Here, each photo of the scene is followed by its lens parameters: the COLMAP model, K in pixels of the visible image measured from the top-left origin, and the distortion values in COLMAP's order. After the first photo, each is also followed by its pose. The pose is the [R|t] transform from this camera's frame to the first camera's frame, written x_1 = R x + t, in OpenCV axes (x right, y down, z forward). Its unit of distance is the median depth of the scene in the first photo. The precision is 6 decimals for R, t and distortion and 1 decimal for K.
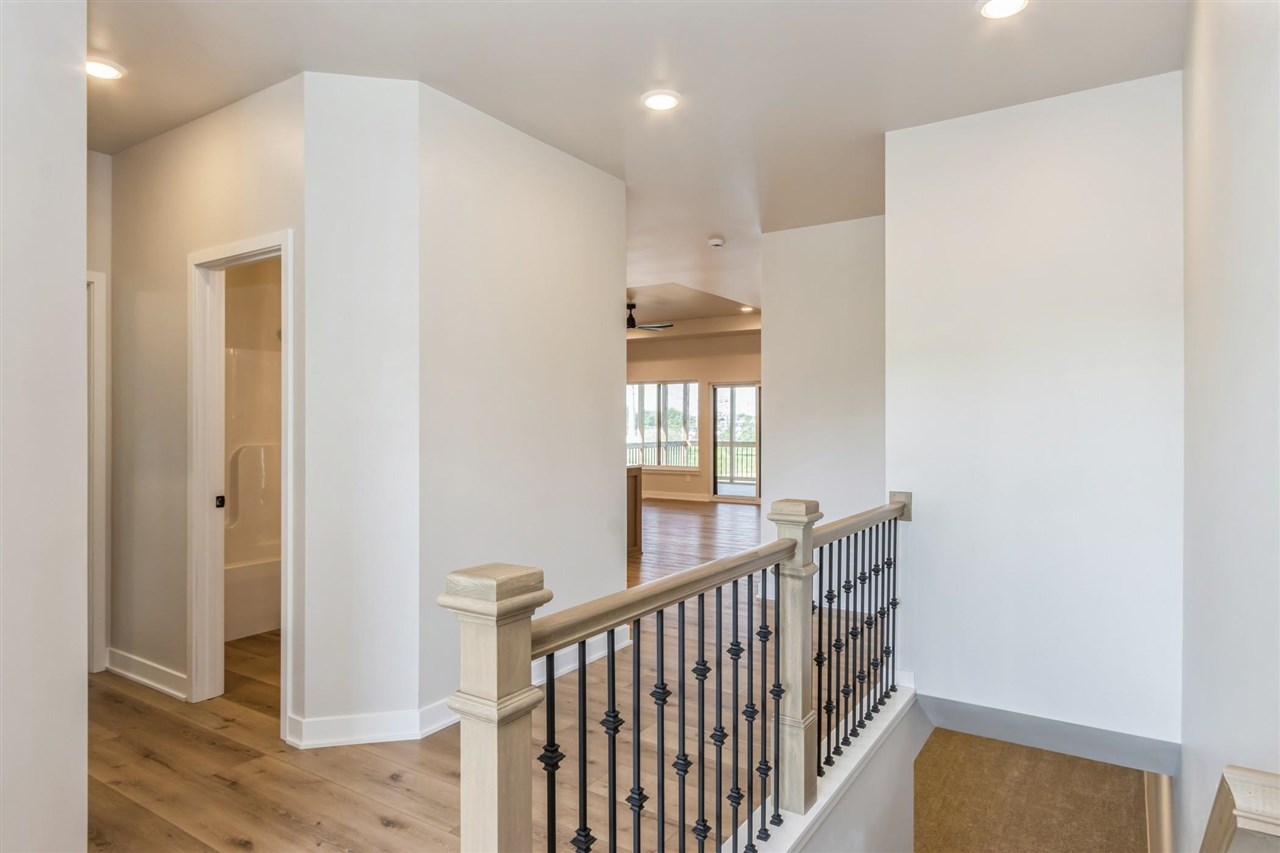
lens RADIAL K [[742.2, 0, 616.9], [0, 742.2, 425.4], [0, 0, 1]] dist [0.406047, 0.000049]
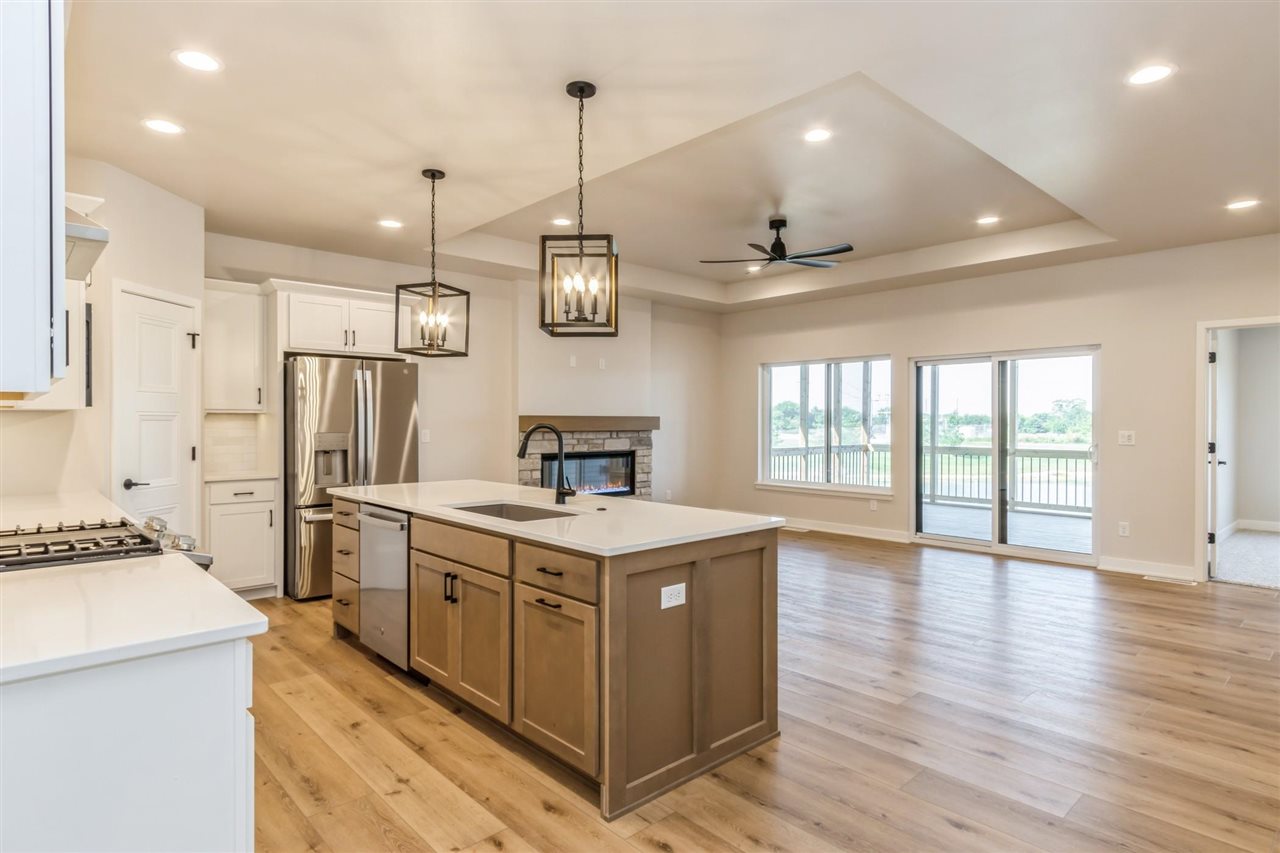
lens RADIAL K [[687.6, 0, 621.5], [0, 687.6, 425.0], [0, 0, 1]] dist [0.000245, 0.000124]
pose [[0.971640, 0.002281, -0.236453, 0.021488], [-0.001407, 0.999992, 0.003862, -0.001422], [0.236460, -0.003420, 0.971635, 0.343850]]
